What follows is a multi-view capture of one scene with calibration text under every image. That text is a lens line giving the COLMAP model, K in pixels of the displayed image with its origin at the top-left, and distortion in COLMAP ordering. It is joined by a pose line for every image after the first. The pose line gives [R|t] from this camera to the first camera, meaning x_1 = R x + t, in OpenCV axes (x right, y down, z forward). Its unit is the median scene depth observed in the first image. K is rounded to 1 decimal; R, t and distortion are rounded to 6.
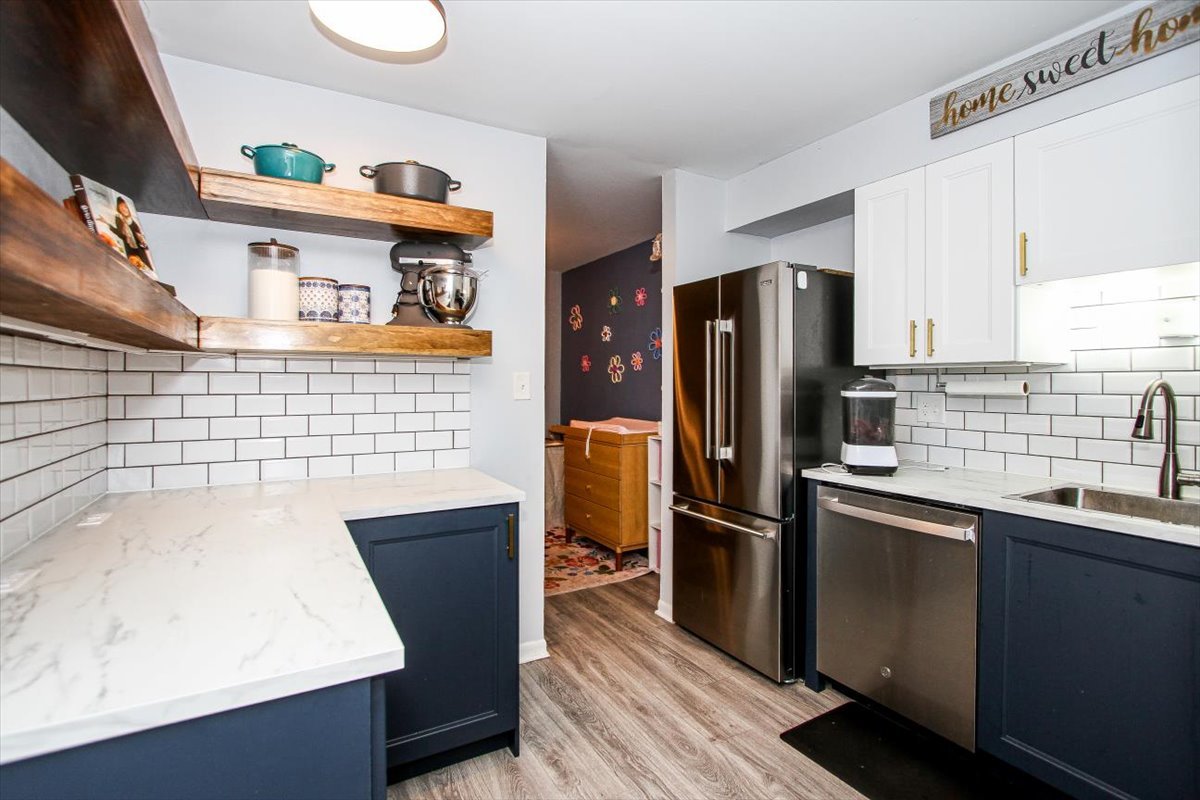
lens RADIAL K [[564.9, 0, 600.0], [0, 564.9, 400.0], [0, 0, 1]] dist [-0.012629, 0.001619]
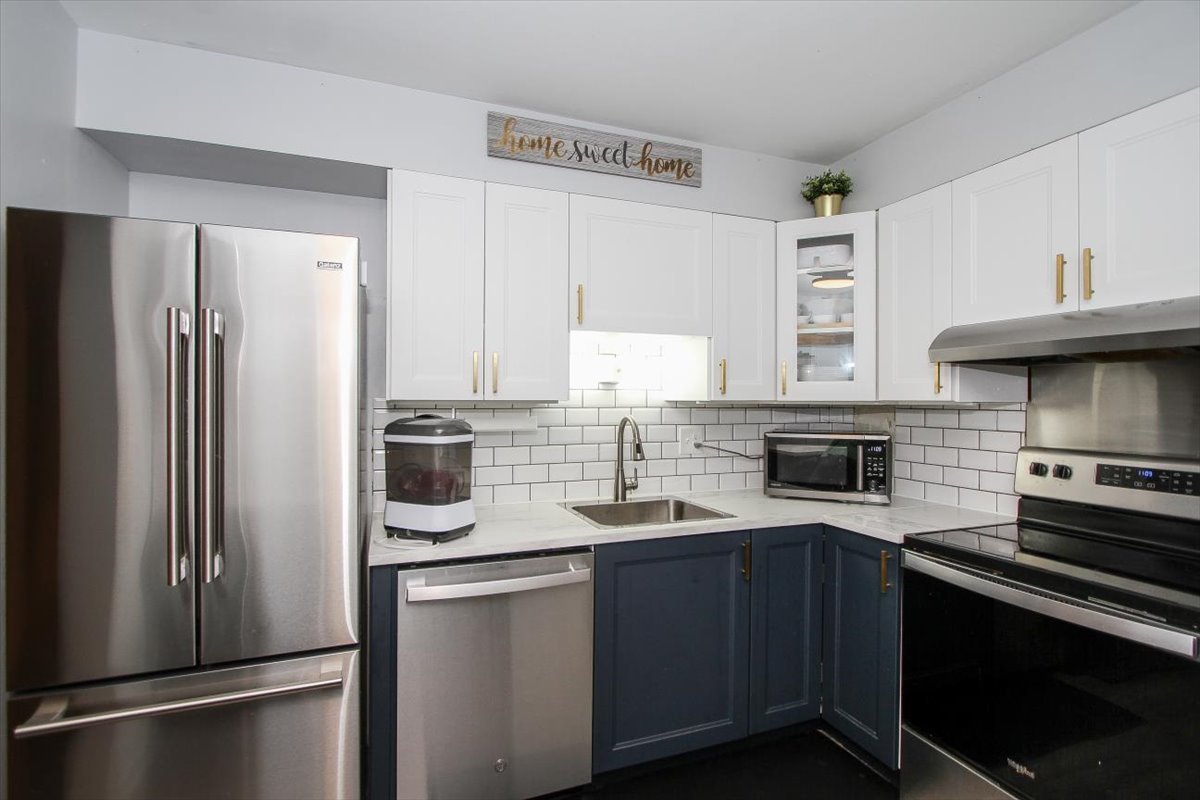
lens RADIAL K [[564.9, 0, 600.0], [0, 564.9, 400.0], [0, 0, 1]] dist [-0.012629, 0.001619]
pose [[0.156278, -0.005901, 0.987695, -0.329535], [0.027352, 0.999625, 0.001645, -0.070470], [-0.987334, 0.026759, 0.156381, 0.779245]]
